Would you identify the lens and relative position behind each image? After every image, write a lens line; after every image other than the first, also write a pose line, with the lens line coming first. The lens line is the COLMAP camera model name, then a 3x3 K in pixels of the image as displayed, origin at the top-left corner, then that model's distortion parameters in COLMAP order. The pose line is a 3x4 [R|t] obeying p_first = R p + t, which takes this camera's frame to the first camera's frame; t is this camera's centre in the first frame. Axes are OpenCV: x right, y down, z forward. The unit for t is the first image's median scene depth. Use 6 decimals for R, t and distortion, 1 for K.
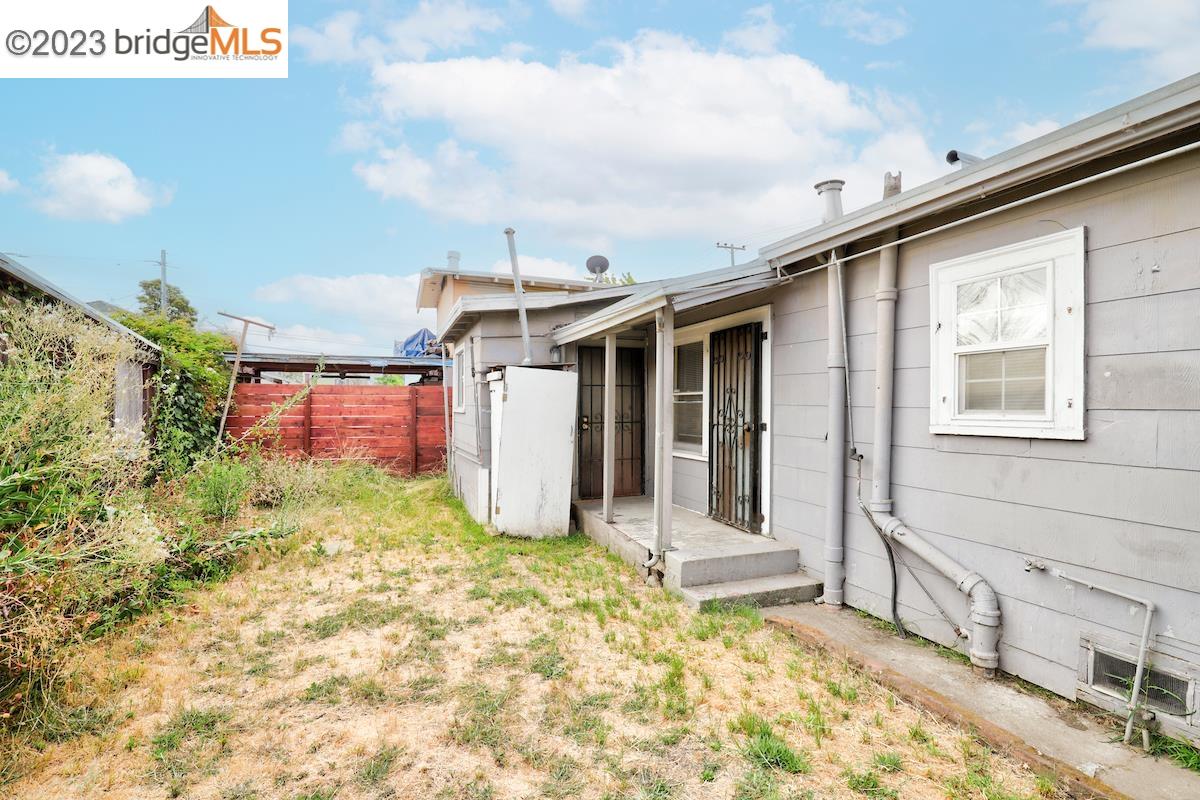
lens RADIAL K [[551.1, 0, 599.3], [0, 551.1, 405.7], [0, 0, 1]] dist [-0.040253, 0.009172]
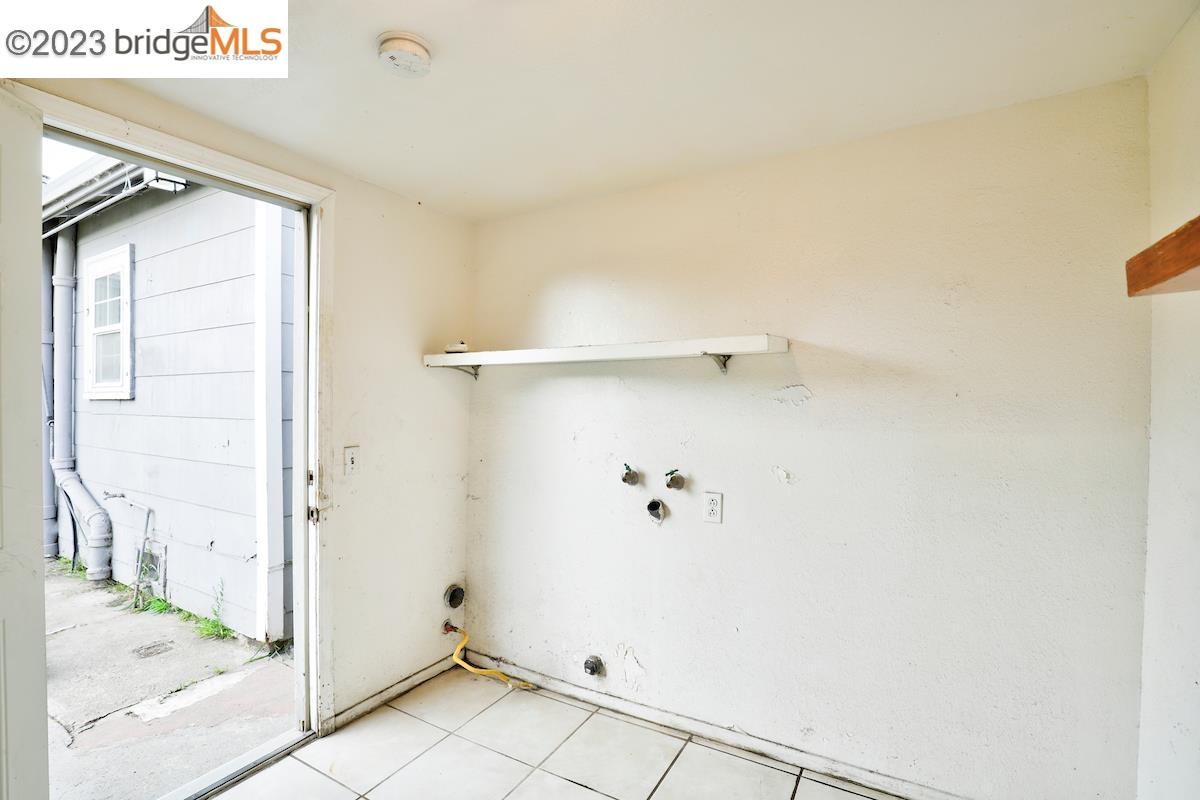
lens RADIAL K [[551.1, 0, 599.3], [0, 551.1, 405.7], [0, 0, 1]] dist [-0.040253, 0.009172]
pose [[0.781007, -0.019500, 0.624217, 0.331041], [0.003326, 0.999628, 0.027066, 0.015957], [-0.624513, -0.019063, 0.780782, -0.279222]]
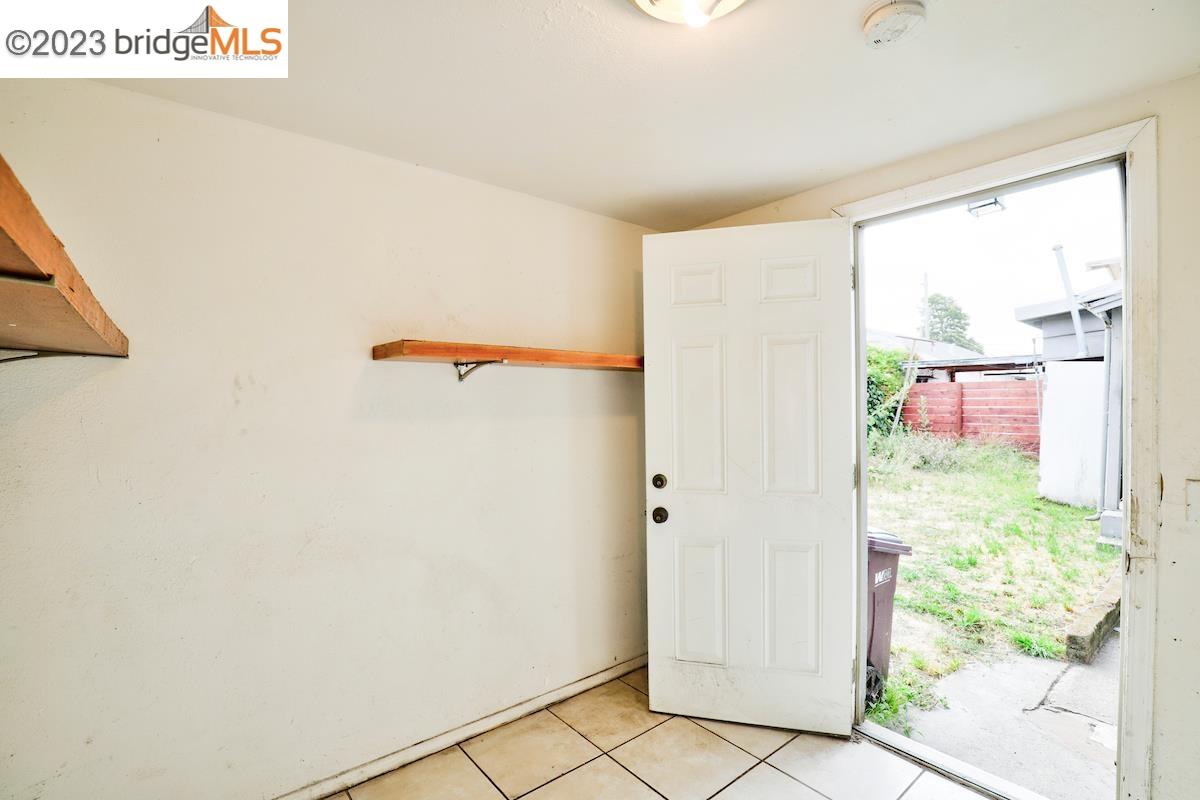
lens RADIAL K [[551.1, 0, 599.3], [0, 551.1, 405.7], [0, 0, 1]] dist [-0.040253, 0.009172]
pose [[0.302561, -0.001934, -0.953128, 0.501914], [0.003216, 0.999994, -0.001008, 0.018049], [0.953125, -0.002760, 0.302566, -0.233944]]
